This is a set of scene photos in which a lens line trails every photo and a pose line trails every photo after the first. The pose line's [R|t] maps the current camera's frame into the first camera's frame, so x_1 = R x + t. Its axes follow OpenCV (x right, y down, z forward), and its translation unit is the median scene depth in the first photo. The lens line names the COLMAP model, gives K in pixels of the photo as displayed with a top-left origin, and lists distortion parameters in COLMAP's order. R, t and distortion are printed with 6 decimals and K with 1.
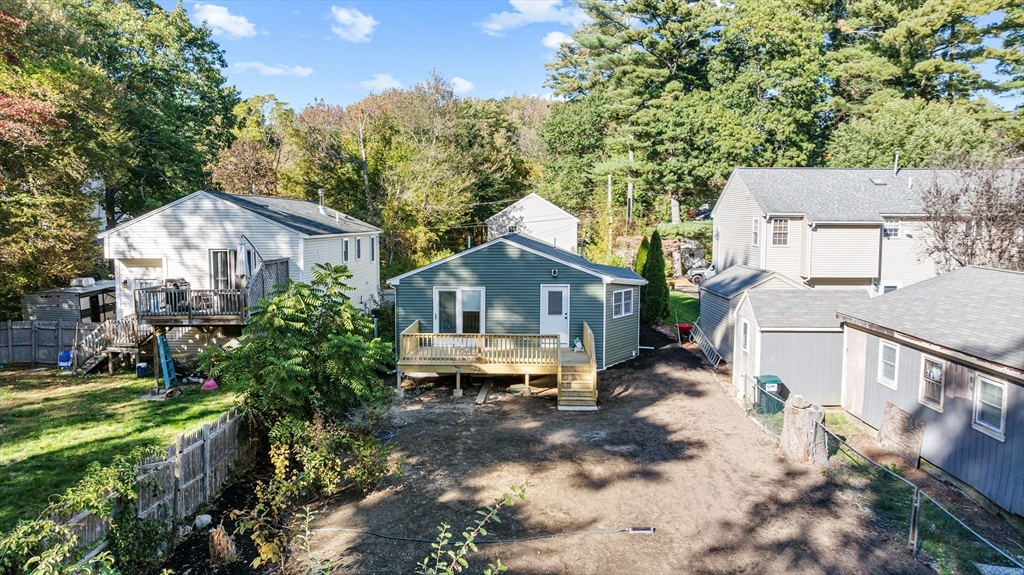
lens RADIAL K [[723.8, 0, 516.8], [0, 723.8, 286.3], [0, 0, 1]] dist [-0.007949, 0.002716]
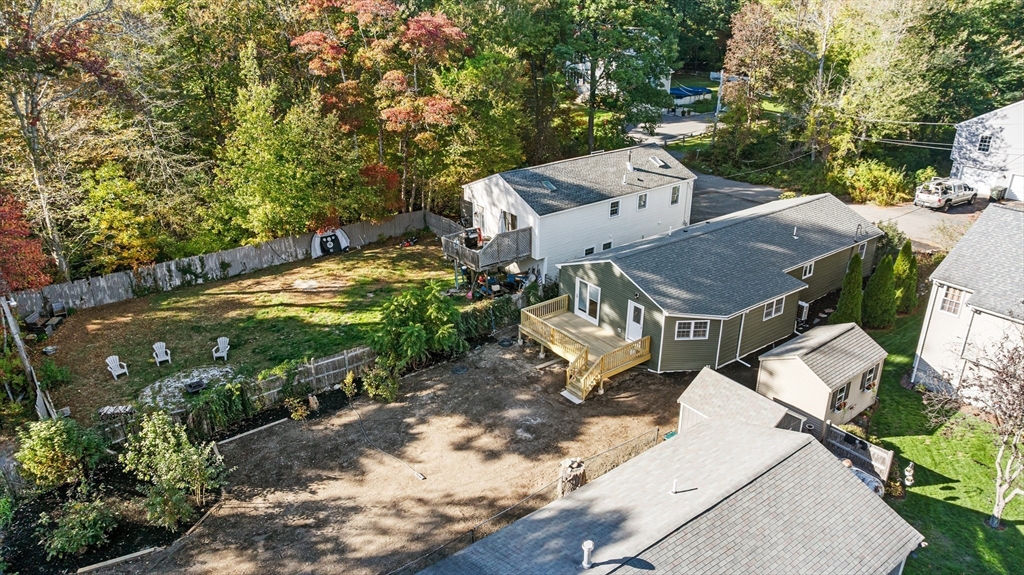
lens RADIAL K [[723.0, 0, 516.9], [0, 723.0, 287.2], [0, 0, 1]] dist [-0.006077, -0.001007]
pose [[0.625996, 0.312278, -0.714570, 0.837545], [-0.068053, 0.934701, 0.348861, -0.468503], [0.776851, -0.169757, 0.606371, 0.007319]]
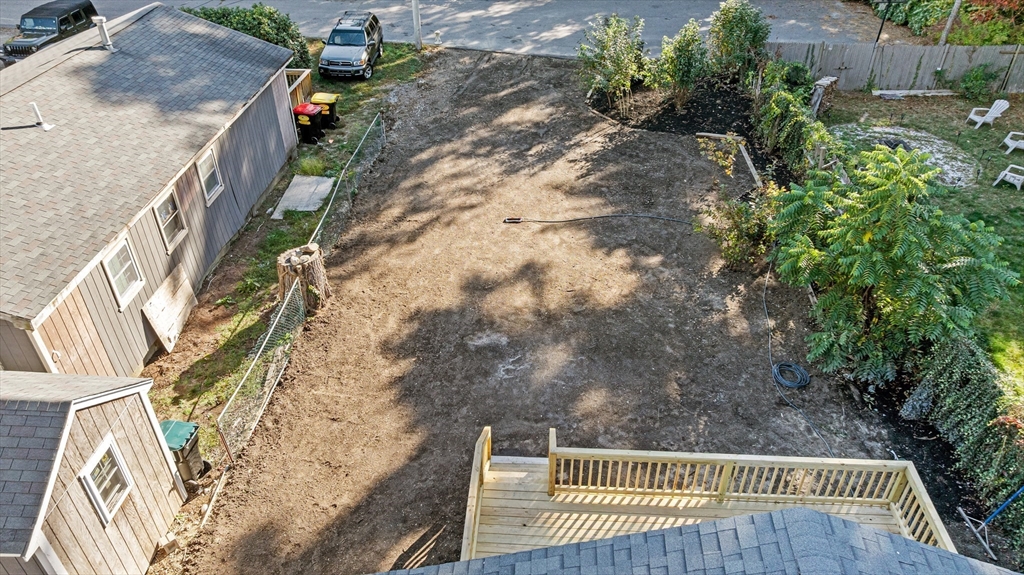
lens RADIAL K [[723.0, 0, 516.9], [0, 723.0, 287.2], [0, 0, 1]] dist [-0.006077, -0.001007]
pose [[-0.999347, -0.025412, 0.025686, 0.057278], [-0.002399, 0.755990, 0.654579, -0.254944], [-0.036053, 0.654090, -0.755557, 1.076815]]
